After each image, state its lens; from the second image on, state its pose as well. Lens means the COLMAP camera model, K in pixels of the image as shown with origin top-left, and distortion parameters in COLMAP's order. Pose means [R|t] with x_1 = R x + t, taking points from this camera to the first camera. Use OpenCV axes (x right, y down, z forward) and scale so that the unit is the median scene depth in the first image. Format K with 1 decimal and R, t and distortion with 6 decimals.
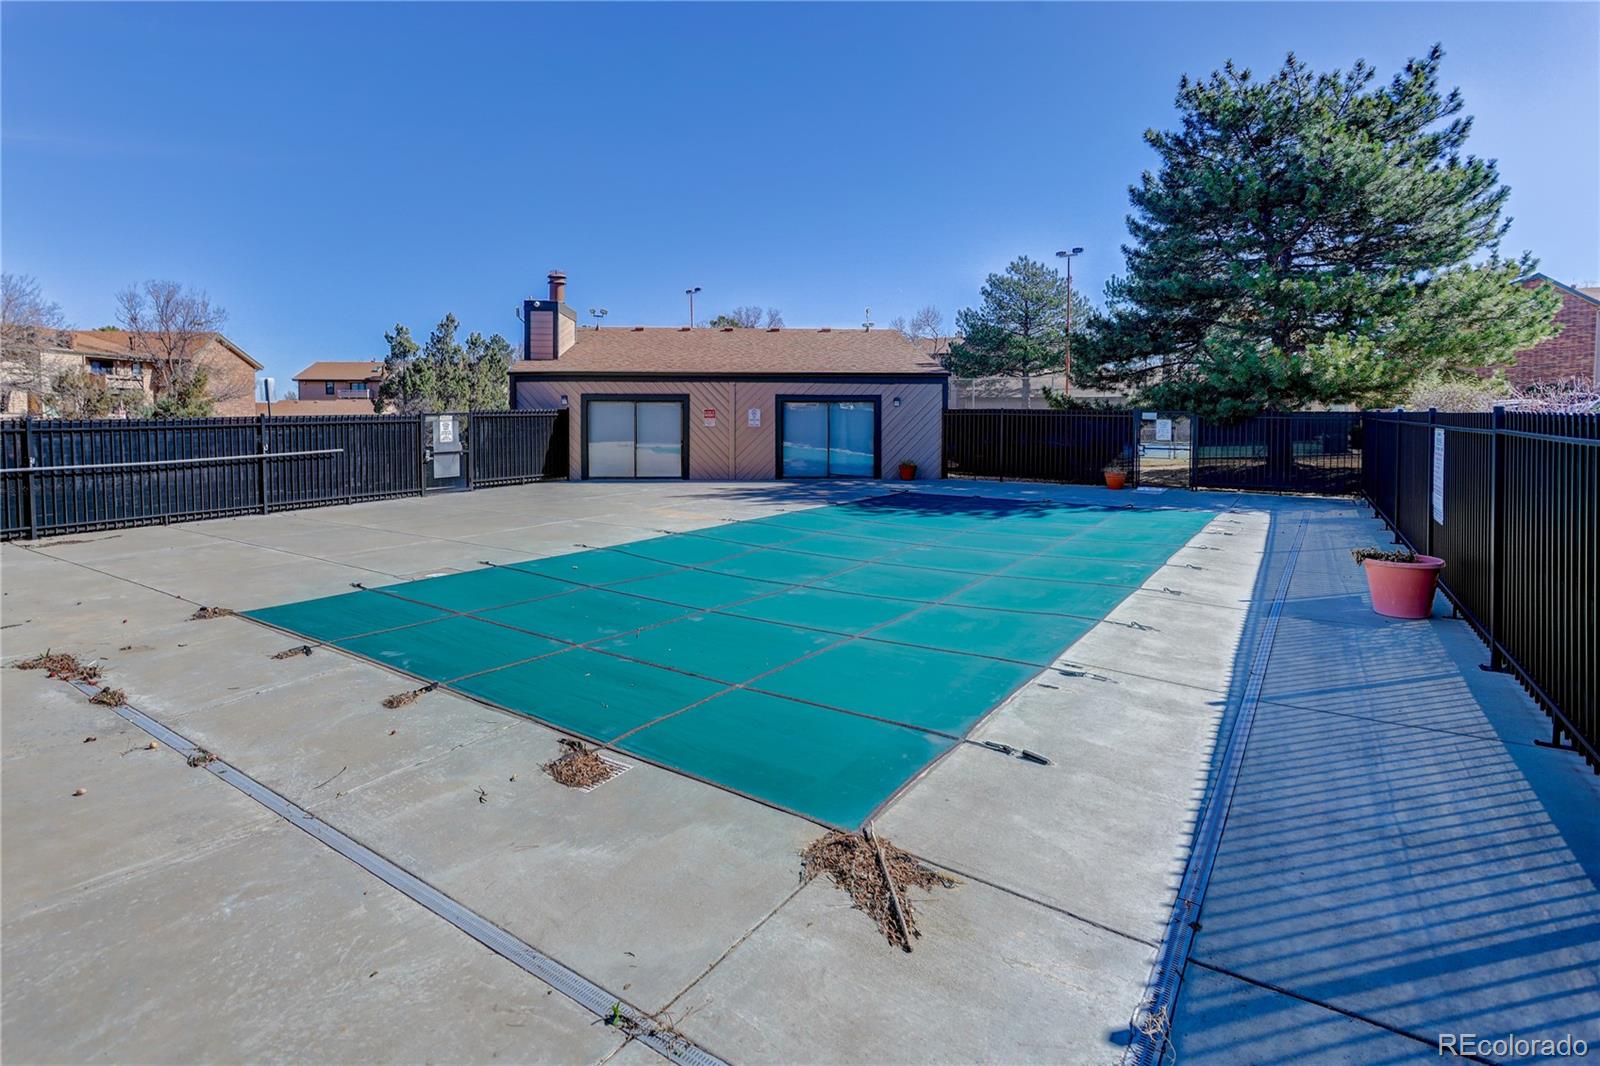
lens RADIAL K [[790.2, 0, 798.6], [0, 790.2, 532.5], [0, 0, 1]] dist [-0.034284, 0.002907]
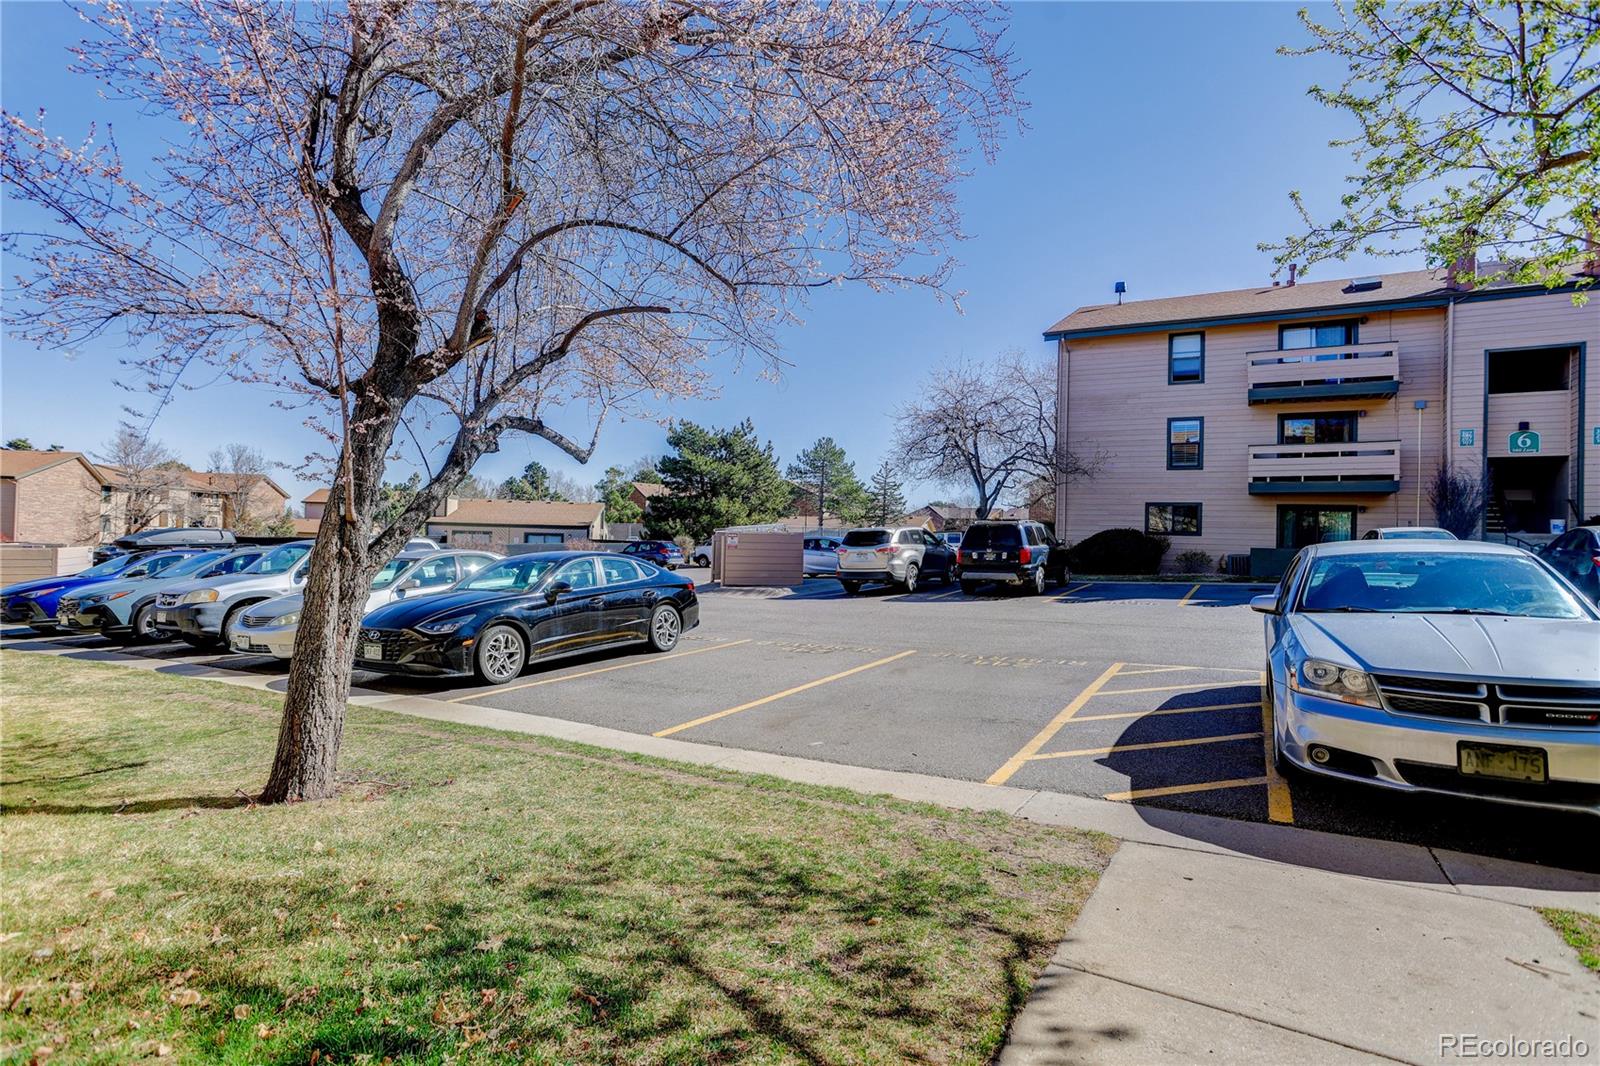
lens RADIAL K [[790.2, 0, 801.2], [0, 790.2, 534.9], [0, 0, 1]] dist [-0.034284, 0.002907]
pose [[0.999355, 0.024739, 0.026030, 0.306385], [-0.020506, 0.988184, -0.151897, 0.079051], [-0.029481, 0.151265, 0.988053, -0.601492]]
